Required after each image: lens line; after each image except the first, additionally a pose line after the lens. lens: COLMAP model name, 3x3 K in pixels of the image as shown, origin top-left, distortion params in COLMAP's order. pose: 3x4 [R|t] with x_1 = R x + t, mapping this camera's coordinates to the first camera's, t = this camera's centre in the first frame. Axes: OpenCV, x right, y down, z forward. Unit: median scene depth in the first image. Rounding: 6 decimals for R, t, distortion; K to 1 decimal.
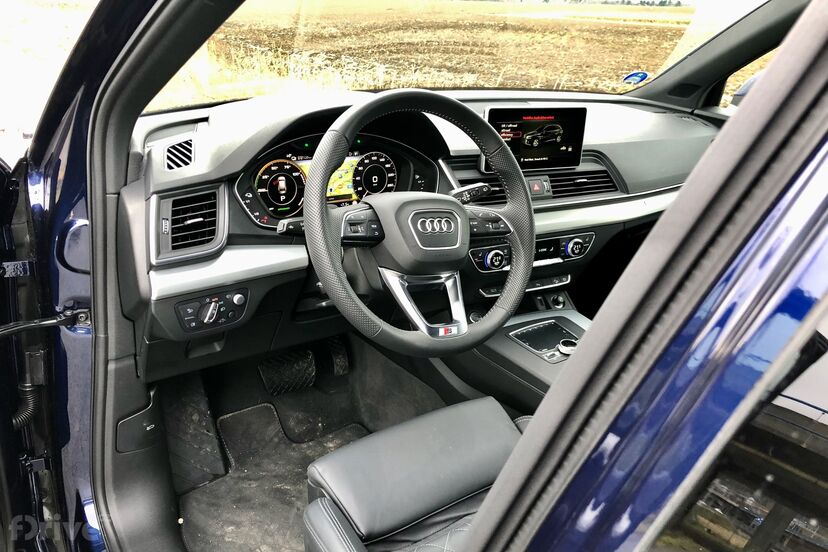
lens RADIAL K [[682.5, 0, 415.5], [0, 682.5, 313.4], [0, 0, 1]] dist [0.034808, -0.047060]
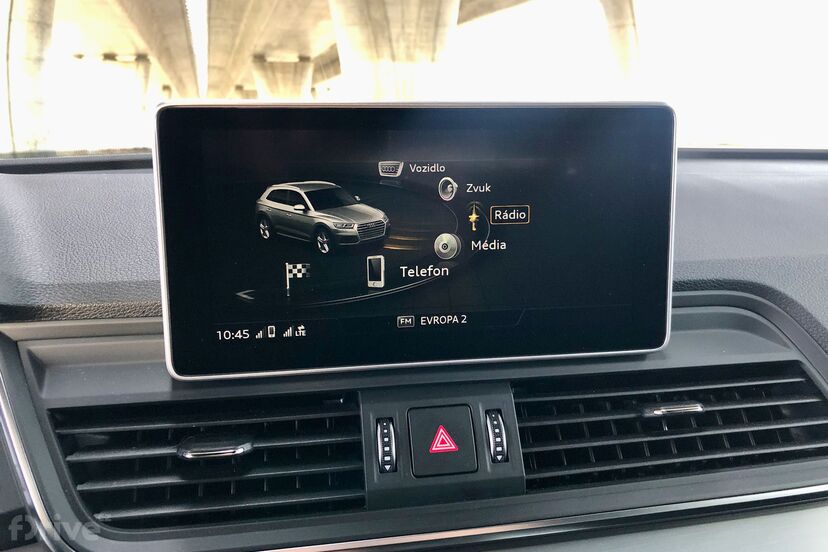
lens RADIAL K [[682.5, 0, 411.1], [0, 682.5, 275.9], [0, 0, 1]] dist [0.034808, -0.047060]
pose [[0.935323, -0.054502, -0.349573, 0.250905], [-0.061520, 0.947956, -0.312400, -0.166088], [0.348406, 0.313701, 0.883292, 0.788741]]
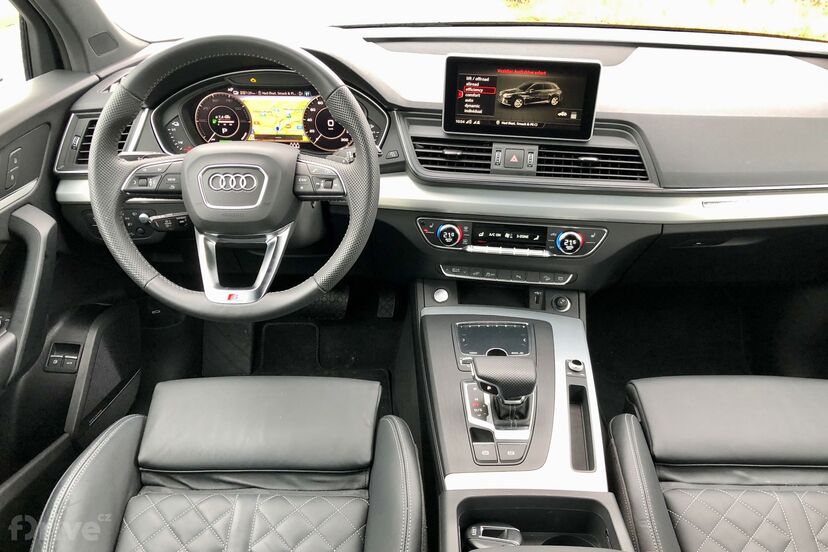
lens RADIAL K [[682.5, 0, 405.1], [0, 682.5, 290.9], [0, 0, 1]] dist [0.034808, -0.047060]
pose [[0.800128, 0.261697, -0.539731, 0.555342], [-0.211797, 0.965109, 0.153969, -0.131999], [0.561193, -0.008882, 0.827638, 0.261149]]
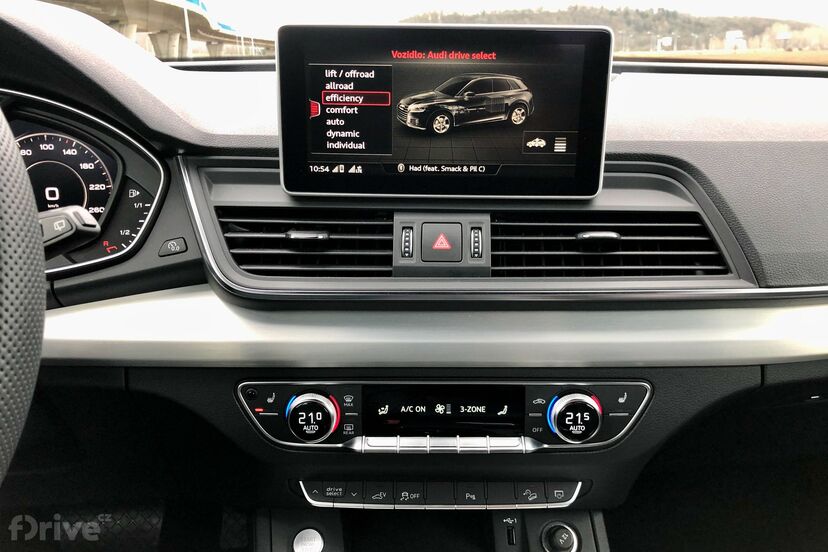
lens RADIAL K [[682.5, 0, 415.8], [0, 682.5, 269.7], [0, 0, 1]] dist [0.034808, -0.047060]
pose [[0.882105, 0.093104, -0.461761, 0.339591], [-0.156002, 0.982695, -0.099873, -0.131817], [0.444471, 0.160134, 0.881364, 0.676806]]
